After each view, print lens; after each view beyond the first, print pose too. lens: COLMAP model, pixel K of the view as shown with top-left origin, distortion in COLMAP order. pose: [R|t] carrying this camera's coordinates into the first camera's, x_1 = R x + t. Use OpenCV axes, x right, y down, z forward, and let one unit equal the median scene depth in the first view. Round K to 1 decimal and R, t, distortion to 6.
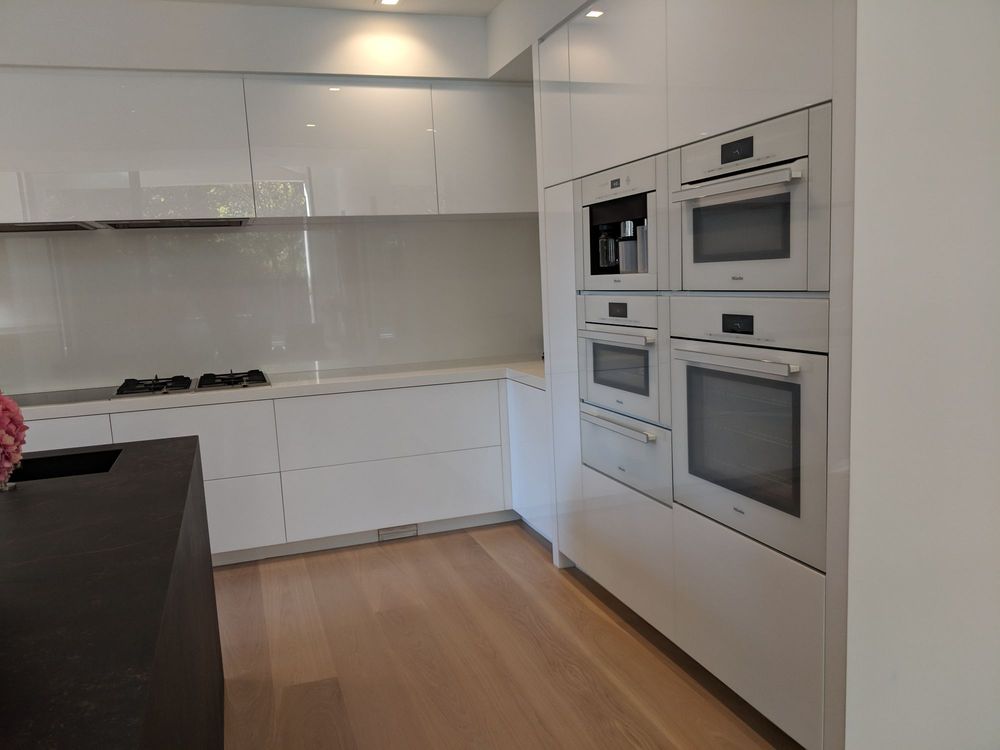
lens RADIAL K [[793.6, 0, 500.8], [0, 793.6, 403.5], [0, 0, 1]] dist [0.003169, -0.002400]
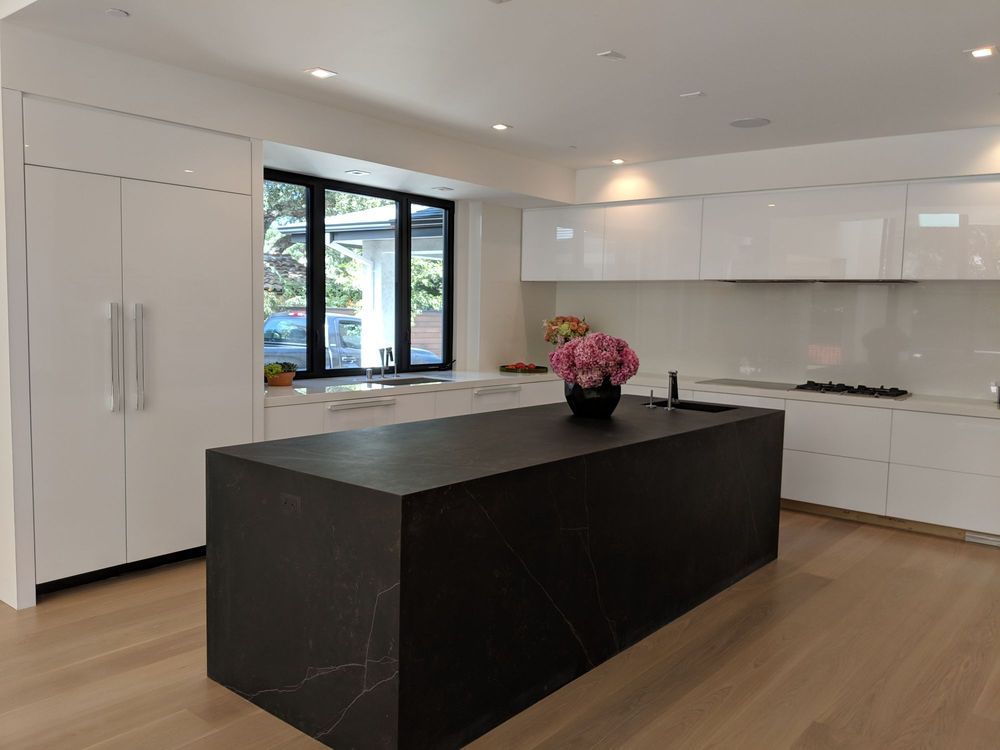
lens RADIAL K [[795.8, 0, 500.0], [0, 795.8, 375.0], [0, 0, 1]] dist [0.072873, -0.140490]
pose [[0.519121, 0.133900, -0.844147, 0.739792], [-0.188724, 0.981232, 0.039586, 0.012895], [0.833605, 0.138761, 0.534648, -0.443836]]
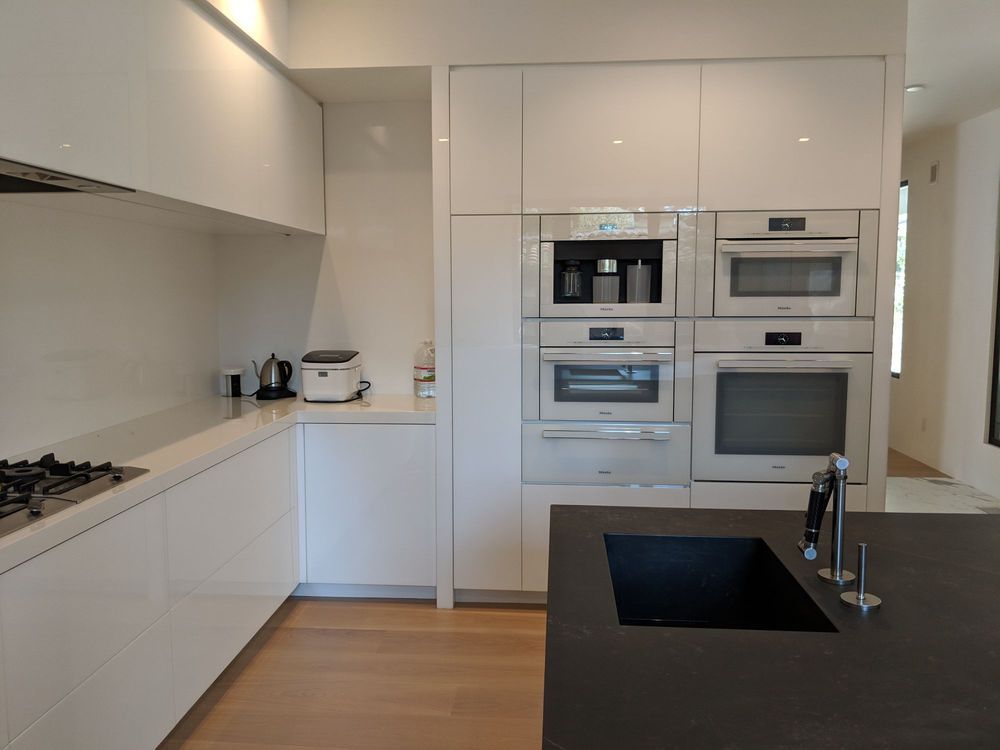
lens RADIAL K [[795.8, 0, 500.0], [0, 795.8, 375.0], [0, 0, 1]] dist [0.072873, -0.140490]
pose [[0.398681, -0.049212, 0.915768, -1.060377], [0.133212, 0.991076, -0.004735, -0.078813], [-0.907363, 0.123879, 0.401679, 0.728402]]
